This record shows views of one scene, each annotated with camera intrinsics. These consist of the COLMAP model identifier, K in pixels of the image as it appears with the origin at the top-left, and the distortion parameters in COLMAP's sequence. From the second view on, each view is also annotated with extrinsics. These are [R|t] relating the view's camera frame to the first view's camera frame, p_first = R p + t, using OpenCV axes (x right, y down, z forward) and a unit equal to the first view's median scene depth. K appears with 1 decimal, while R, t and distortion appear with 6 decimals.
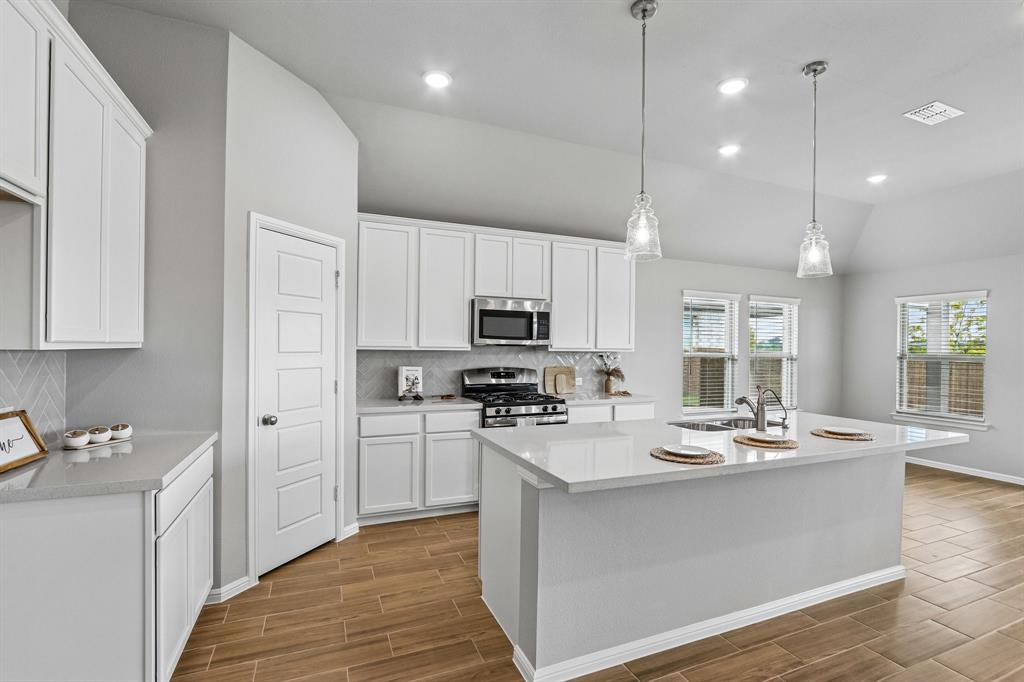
lens RADIAL K [[471.8, 0, 515.5], [0, 471.8, 345.7], [0, 0, 1]] dist [-0.014272, 0.002271]
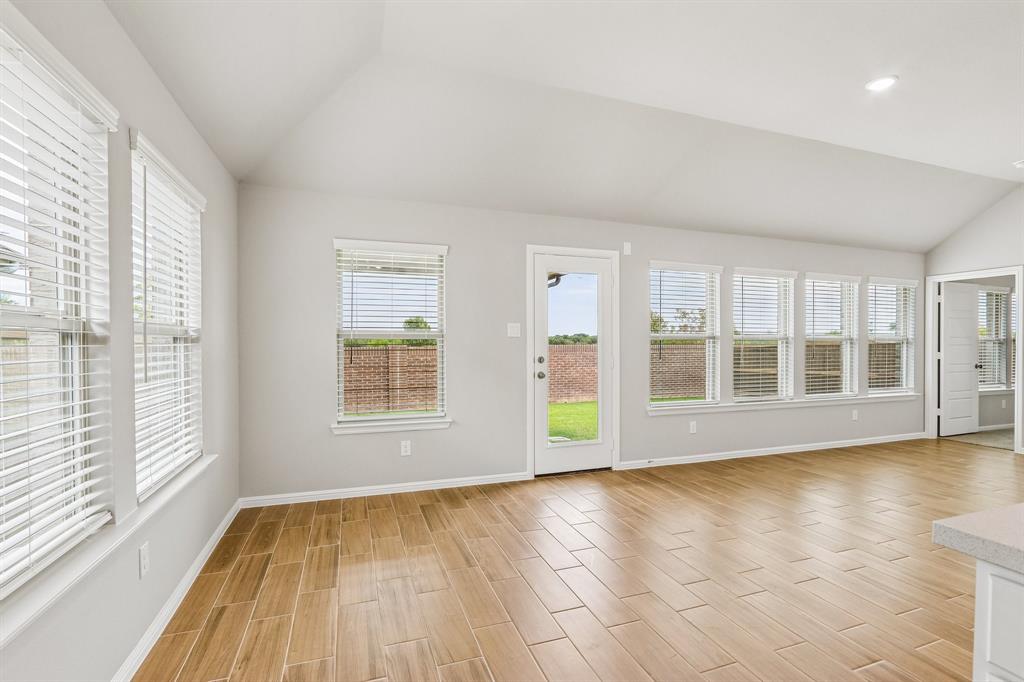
lens RADIAL K [[471.8, 0, 513.8], [0, 471.8, 351.8], [0, 0, 1]] dist [-0.014272, 0.002271]
pose [[0.059076, -0.029972, 0.997803, 0.284084], [-0.003792, 0.999535, 0.030248, 0.038462], [-0.998246, -0.005571, 0.058935, 1.013907]]
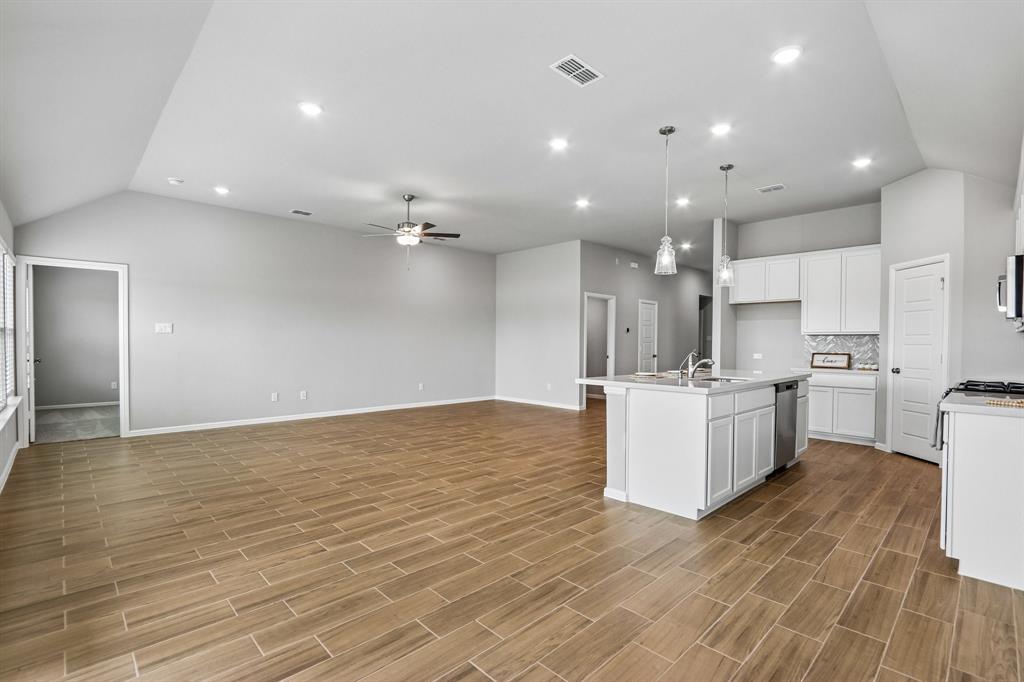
lens RADIAL K [[471.8, 0, 514.1], [0, 471.8, 347.8], [0, 0, 1]] dist [-0.014272, 0.002271]
pose [[-0.930670, -0.014358, -0.365578, 1.036692], [-0.017596, 0.999830, 0.005527, 0.053842], [0.365436, 0.011576, -0.930764, 1.414859]]
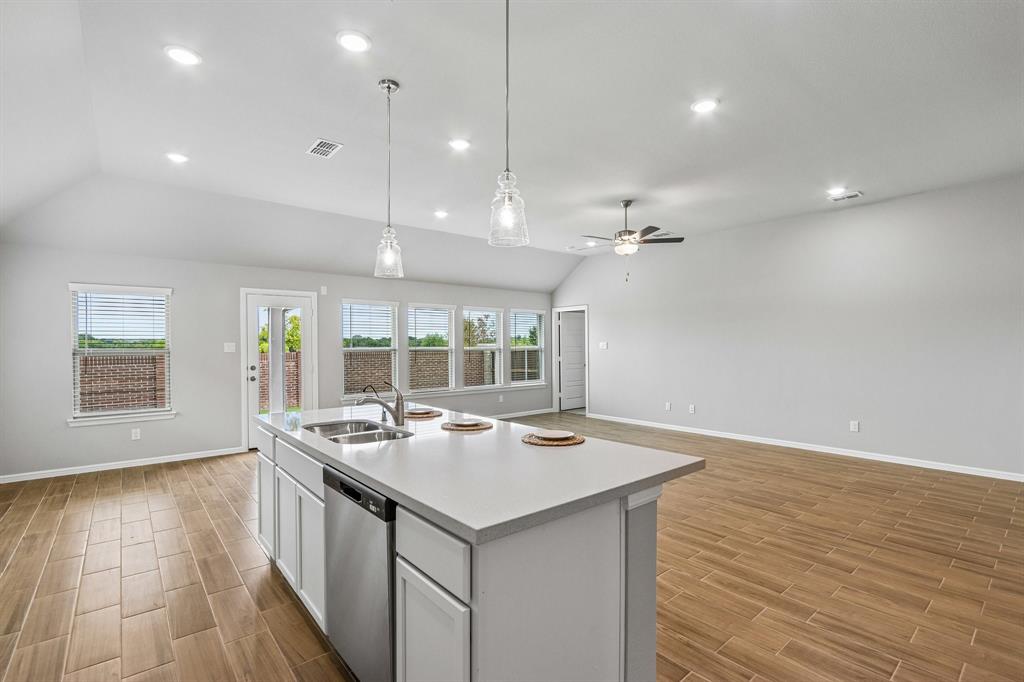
lens RADIAL K [[471.8, 0, 513.7], [0, 471.8, 347.4], [0, 0, 1]] dist [-0.014272, 0.002271]
pose [[-0.298068, -0.014774, 0.954430, -0.320055], [-0.002288, 0.999888, 0.014763, -0.000082], [-0.954542, 0.002216, -0.298068, 0.680489]]
